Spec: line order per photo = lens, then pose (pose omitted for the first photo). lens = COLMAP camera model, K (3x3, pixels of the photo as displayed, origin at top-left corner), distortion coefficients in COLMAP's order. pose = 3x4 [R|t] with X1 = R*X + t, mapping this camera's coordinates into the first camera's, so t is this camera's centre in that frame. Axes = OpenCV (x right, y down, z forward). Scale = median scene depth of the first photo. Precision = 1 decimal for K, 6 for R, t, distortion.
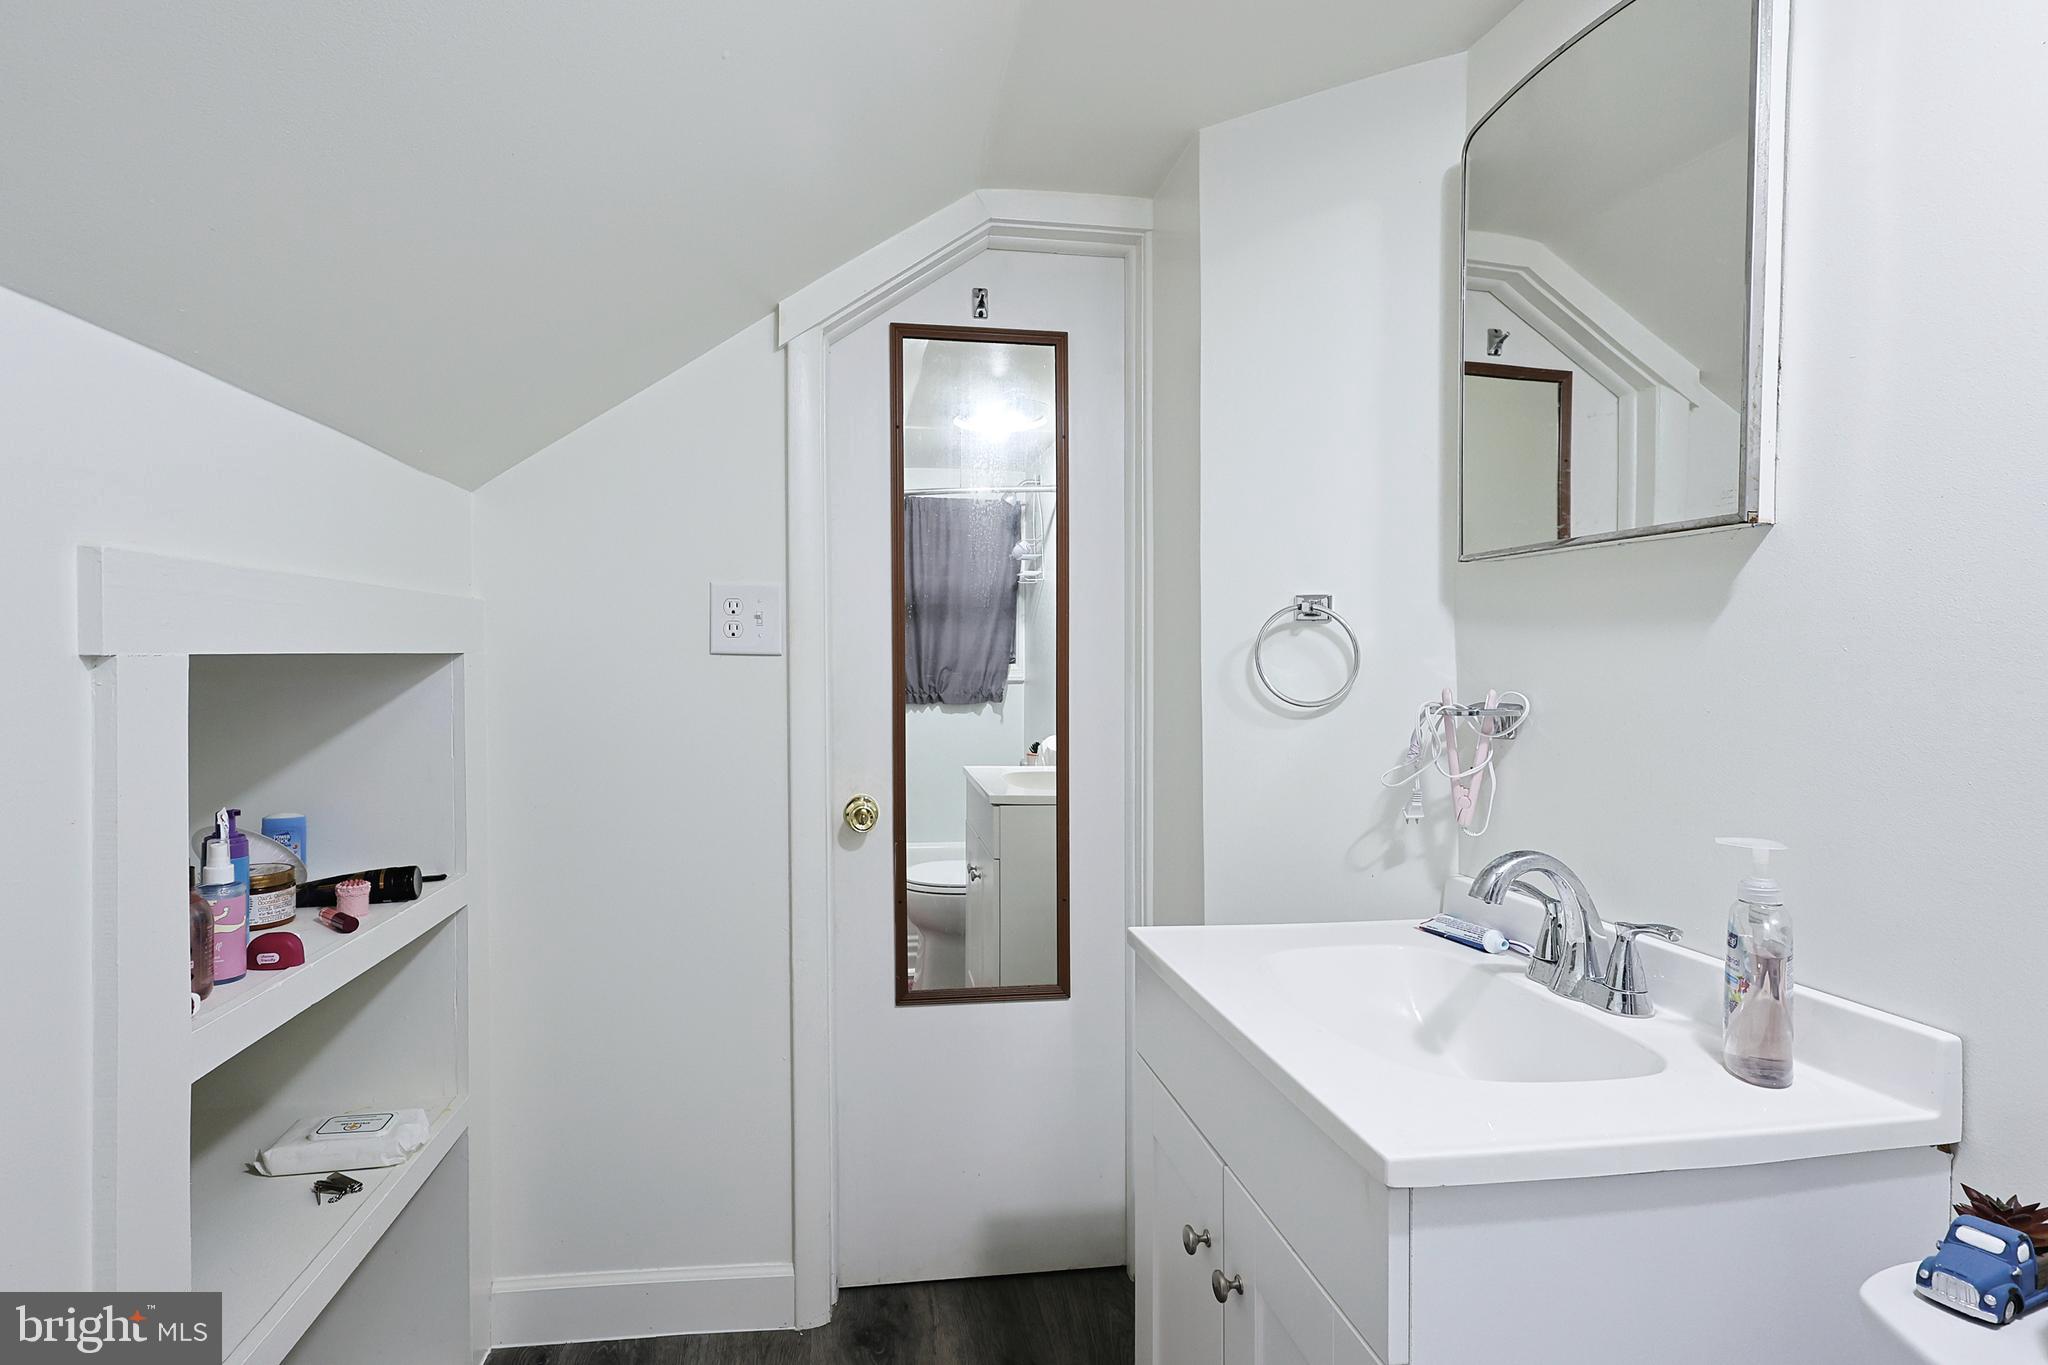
lens RADIAL K [[997.1, 0, 1028.9], [0, 997.1, 682.7], [0, 0, 1]] dist [-0.001216, 0.000107]
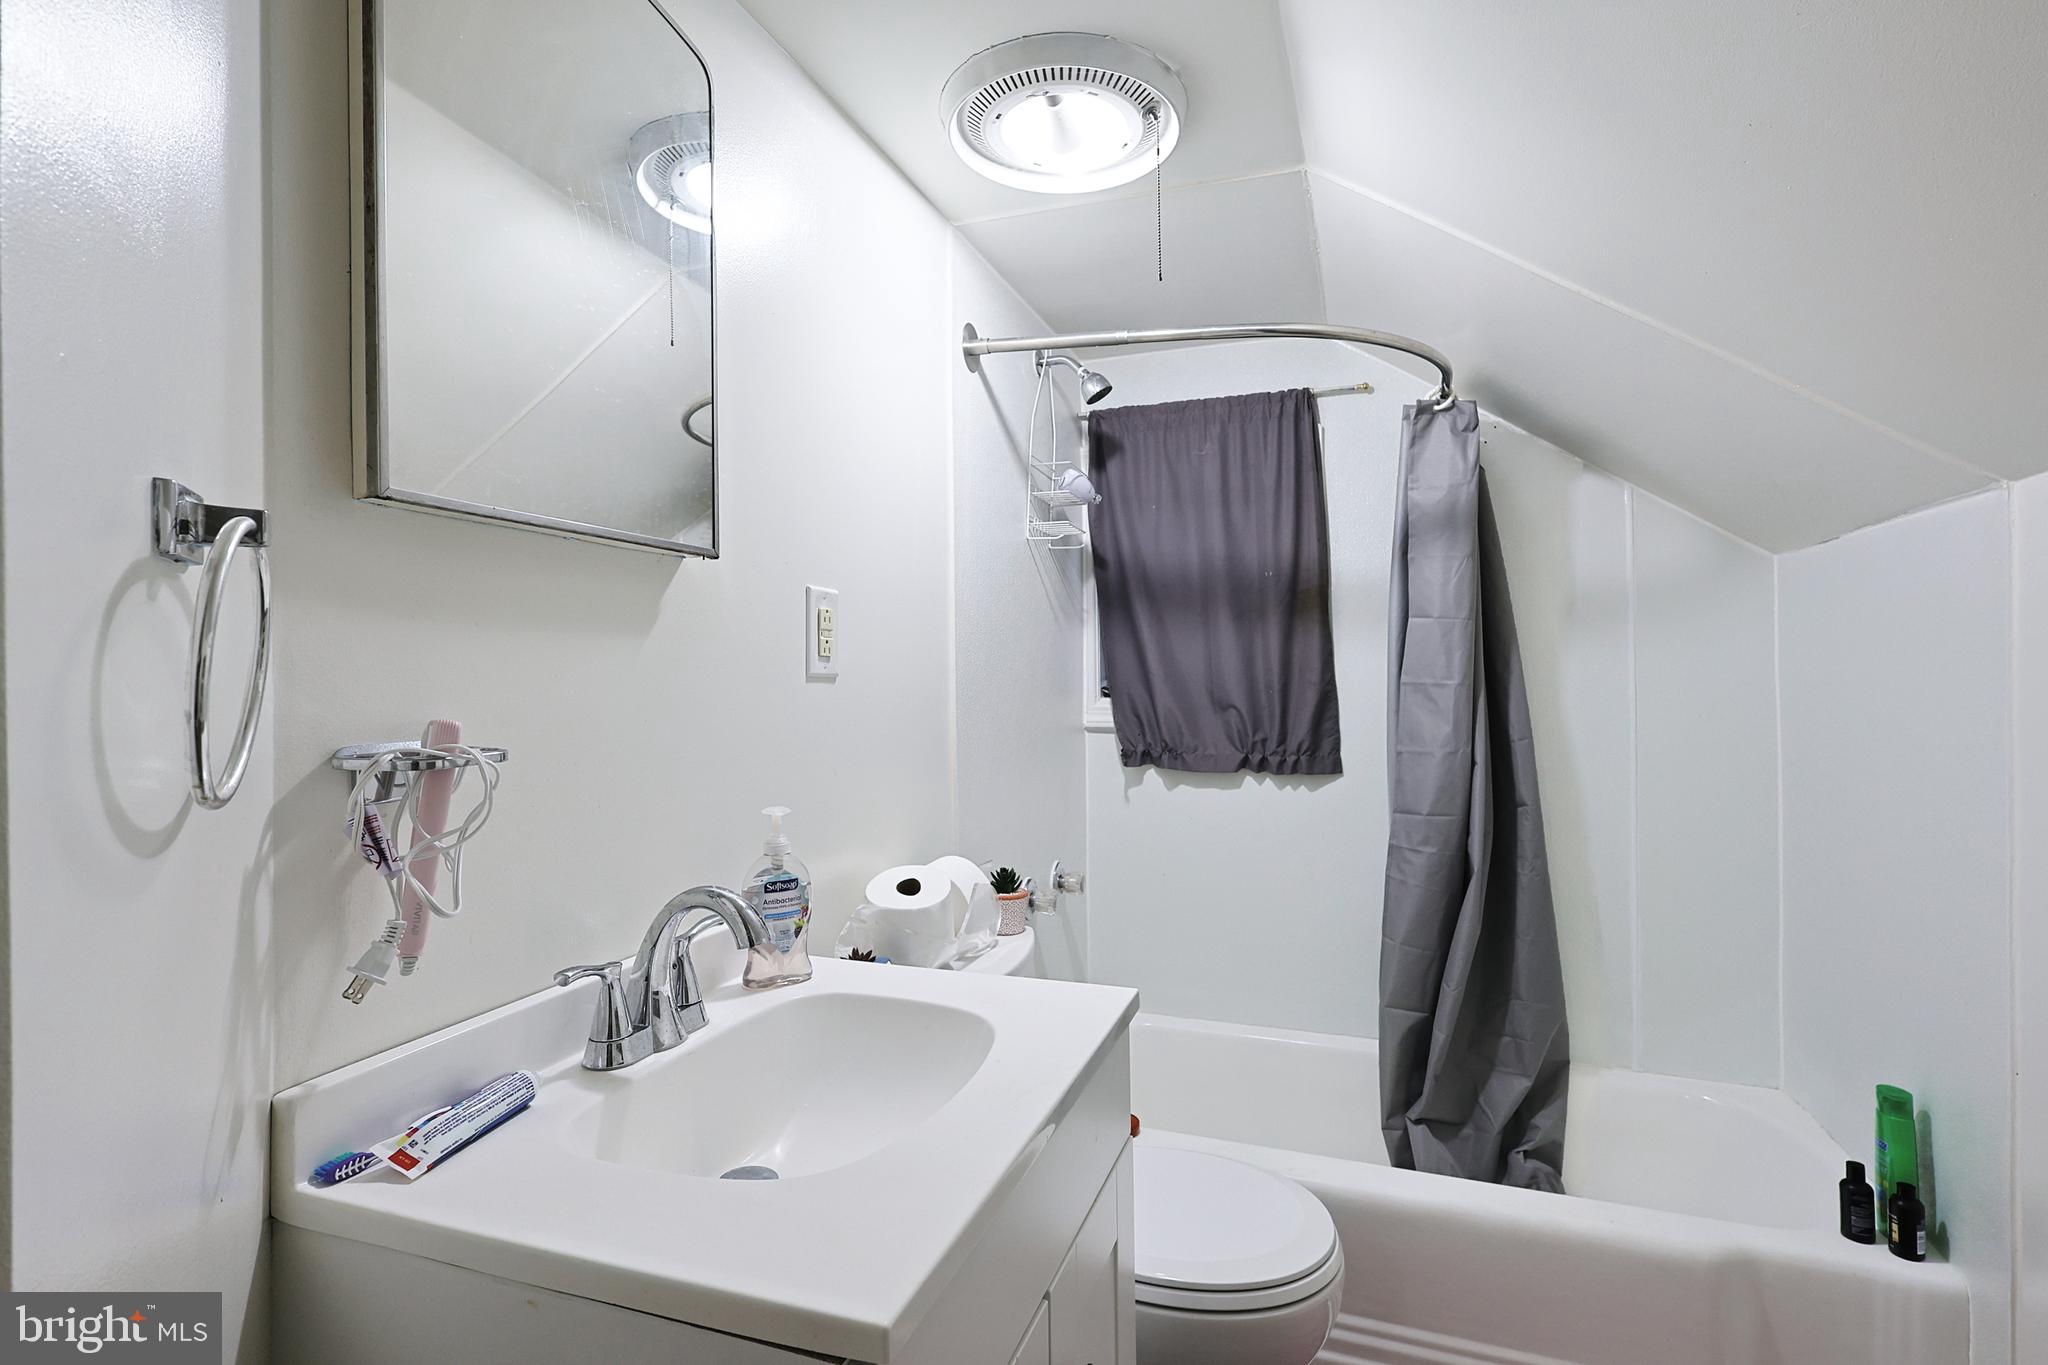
lens RADIAL K [[997.1, 0, 1028.9], [0, 997.1, 682.7], [0, 0, 1]] dist [-0.001216, 0.000107]
pose [[-0.859604, -0.010168, 0.510860, -0.204491], [0.006125, 0.999525, 0.030201, -0.040250], [-0.510925, 0.029090, -0.859133, 1.680994]]
